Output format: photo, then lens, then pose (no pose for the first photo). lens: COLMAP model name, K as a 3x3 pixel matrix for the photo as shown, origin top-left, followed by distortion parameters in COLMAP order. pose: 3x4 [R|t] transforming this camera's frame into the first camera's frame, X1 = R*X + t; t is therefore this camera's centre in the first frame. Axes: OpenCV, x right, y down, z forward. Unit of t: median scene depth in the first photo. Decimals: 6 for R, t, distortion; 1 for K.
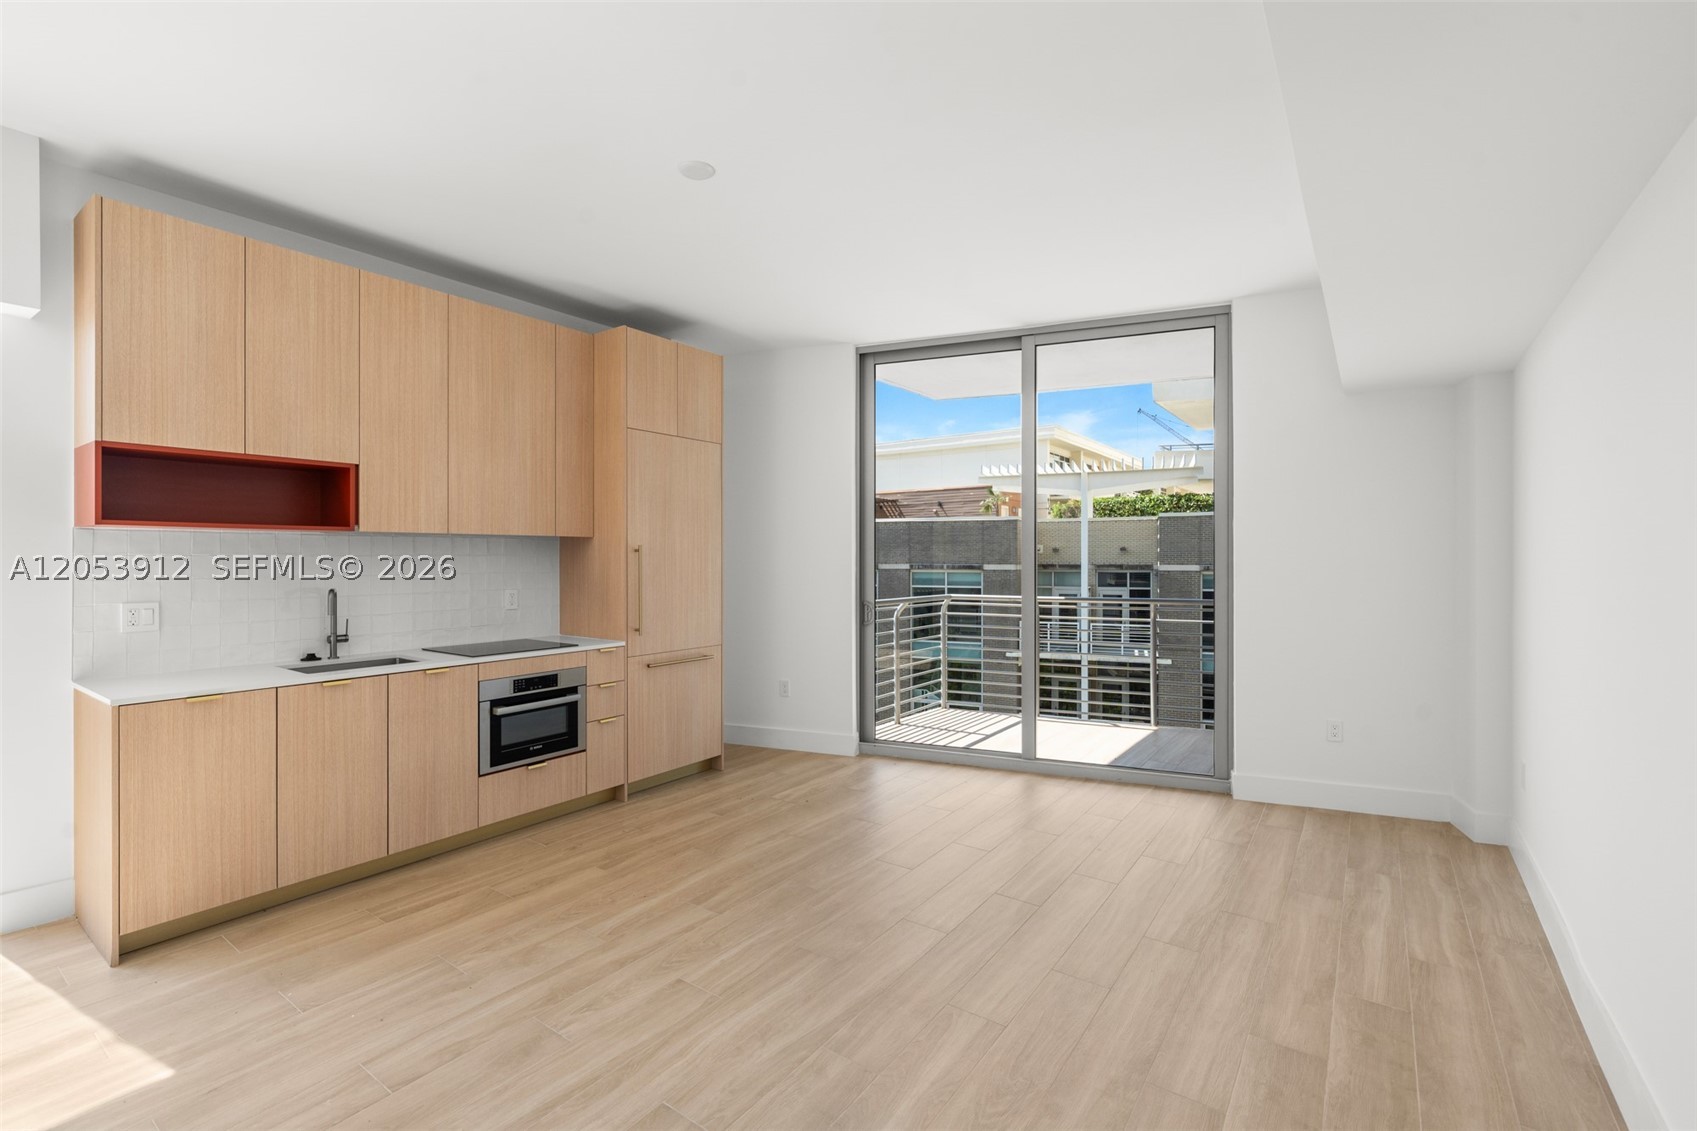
lens RADIAL K [[748.3, 0, 839.8], [0, 748.3, 558.6], [0, 0, 1]] dist [0.001598, -0.000406]
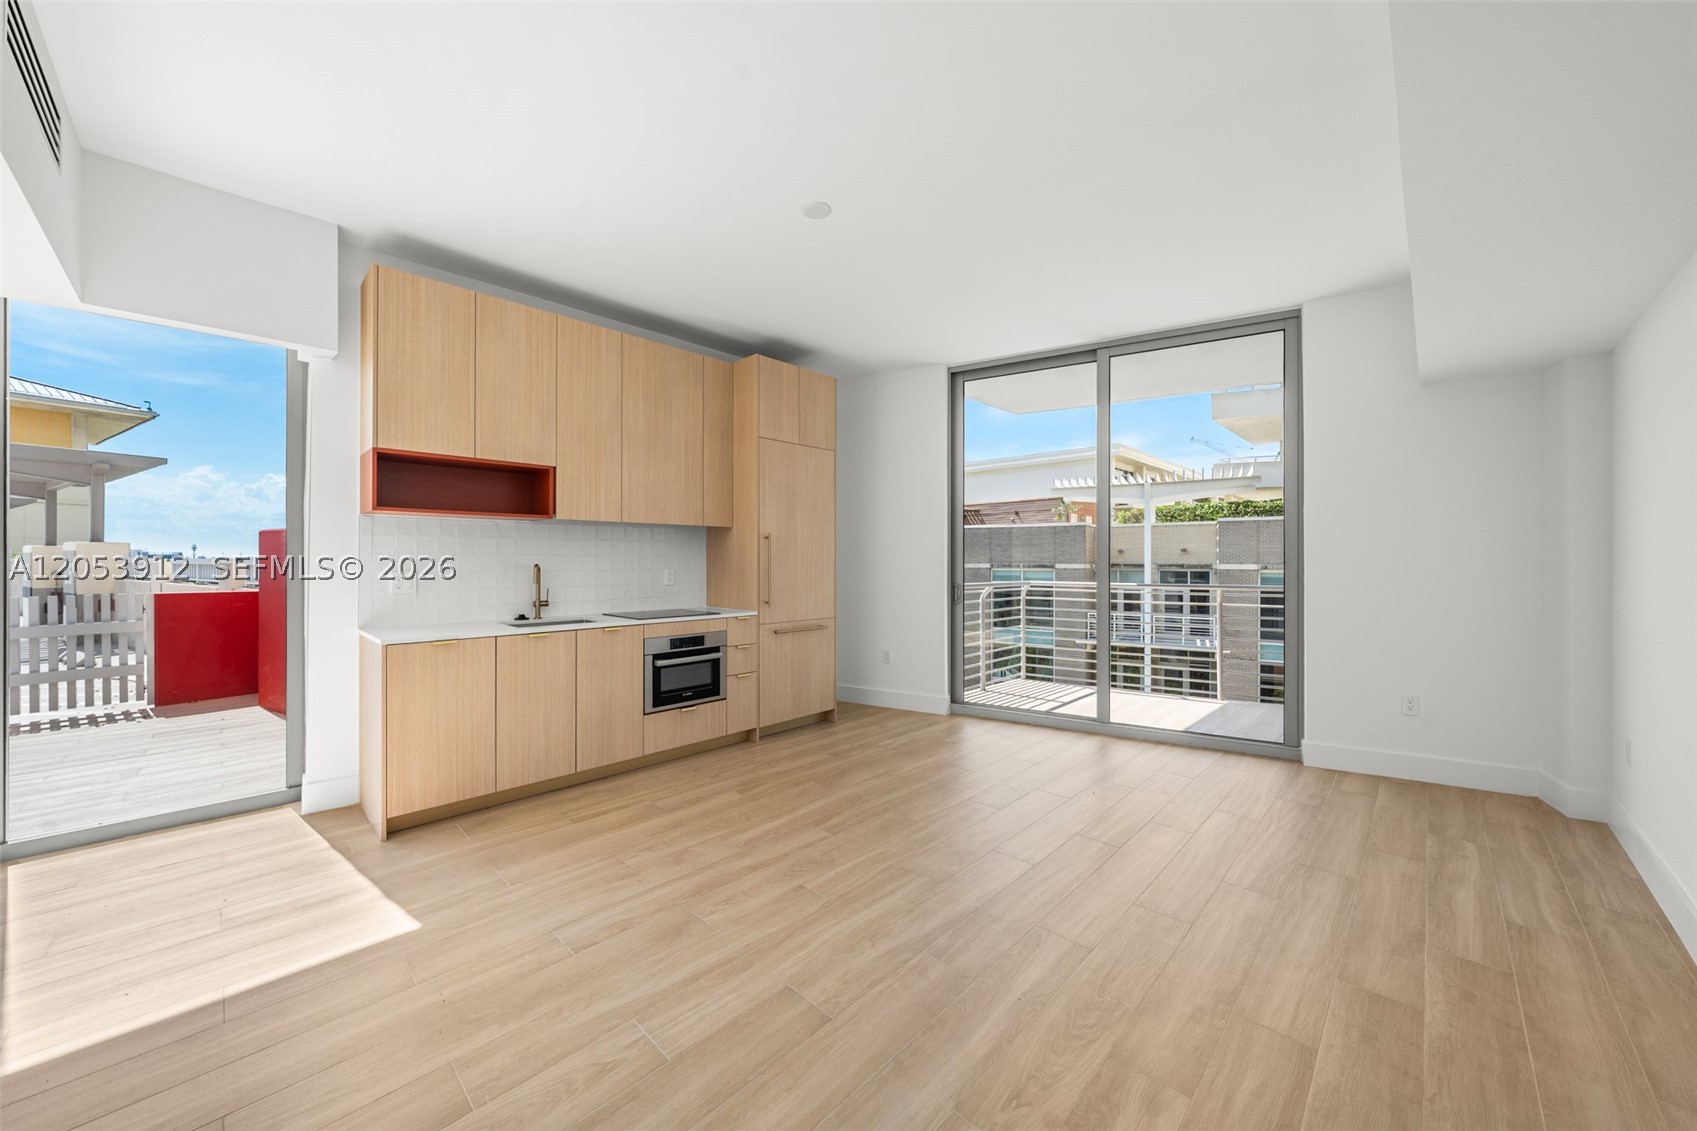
lens RADIAL K [[614.0, 0, 838.7], [0, 614.0, 559.7], [0, 0, 1]] dist [-0.000963, 0.000428]
pose [[0.989078, 0.000797, -0.147391, -0.008410], [-0.001213, 0.999996, -0.002730, 0.033108], [0.147388, 0.002879, 0.989075, 0.030804]]
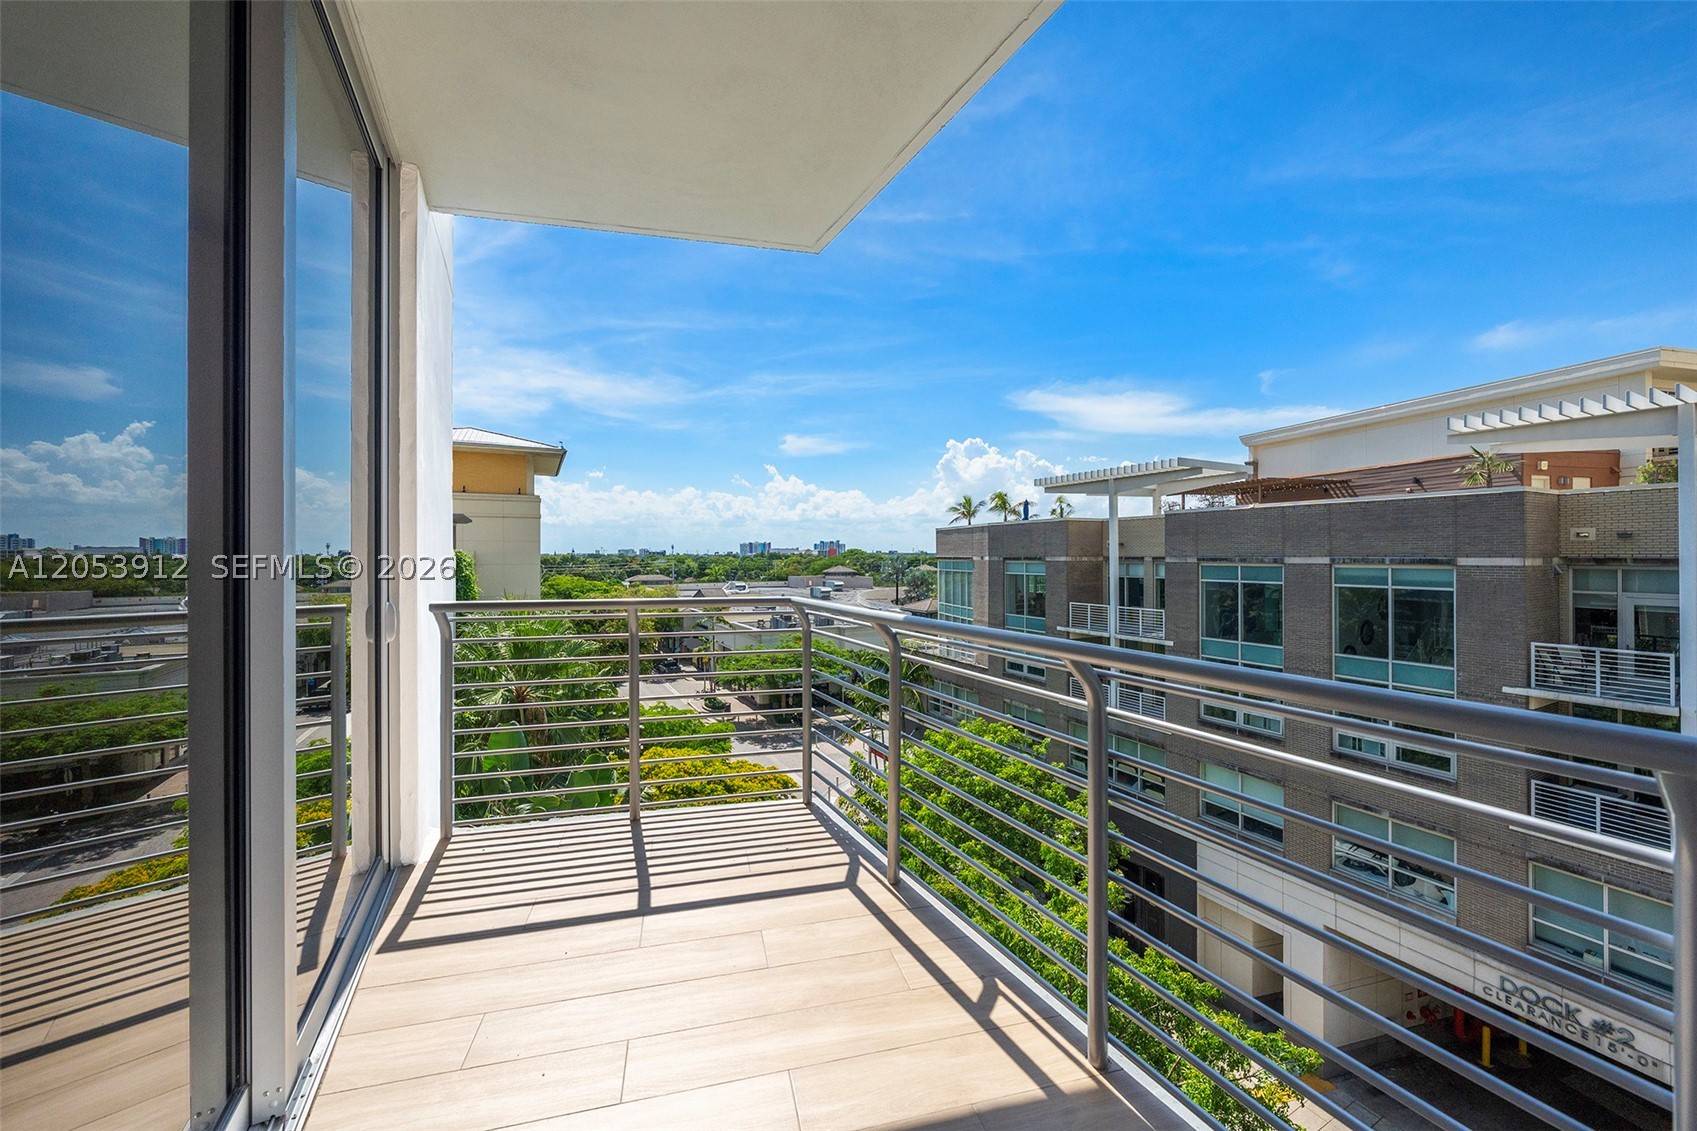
lens RADIAL K [[620.5, 0, 841.2], [0, 620.5, 555.9], [0, 0, 1]] dist [-0.006216, 0.000098]
pose [[0.763227, -0.000537, -0.646130, 0.896644], [0.001806, 0.999998, 0.001302, 0.031366], [0.646127, -0.002161, 0.763227, 1.261615]]
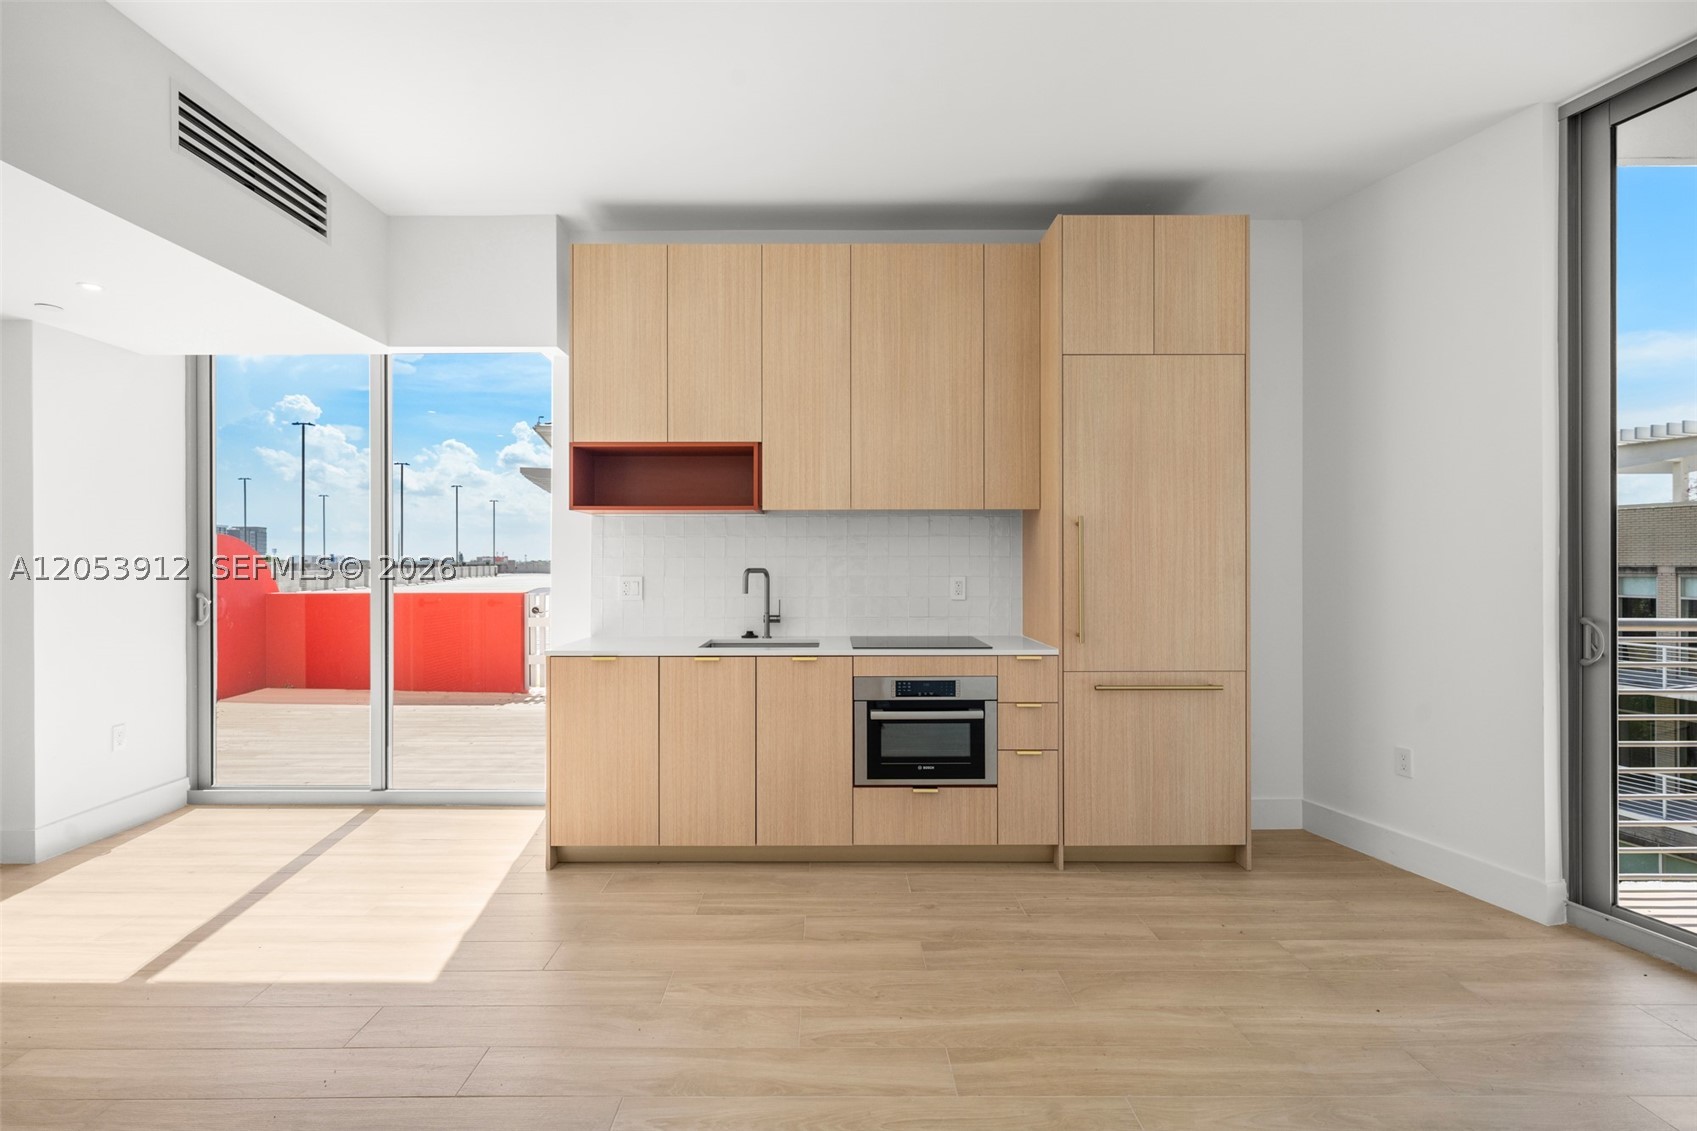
lens RADIAL K [[802.9, 0, 831.2], [0, 802.9, 562.2], [0, 0, 1]] dist [0.002630, -0.000155]
pose [[0.584351, -0.000983, -0.811500, 0.250641], [0.000185, 0.999999, -0.001078, 0.031369], [0.811501, 0.000480, 0.584351, 0.422575]]
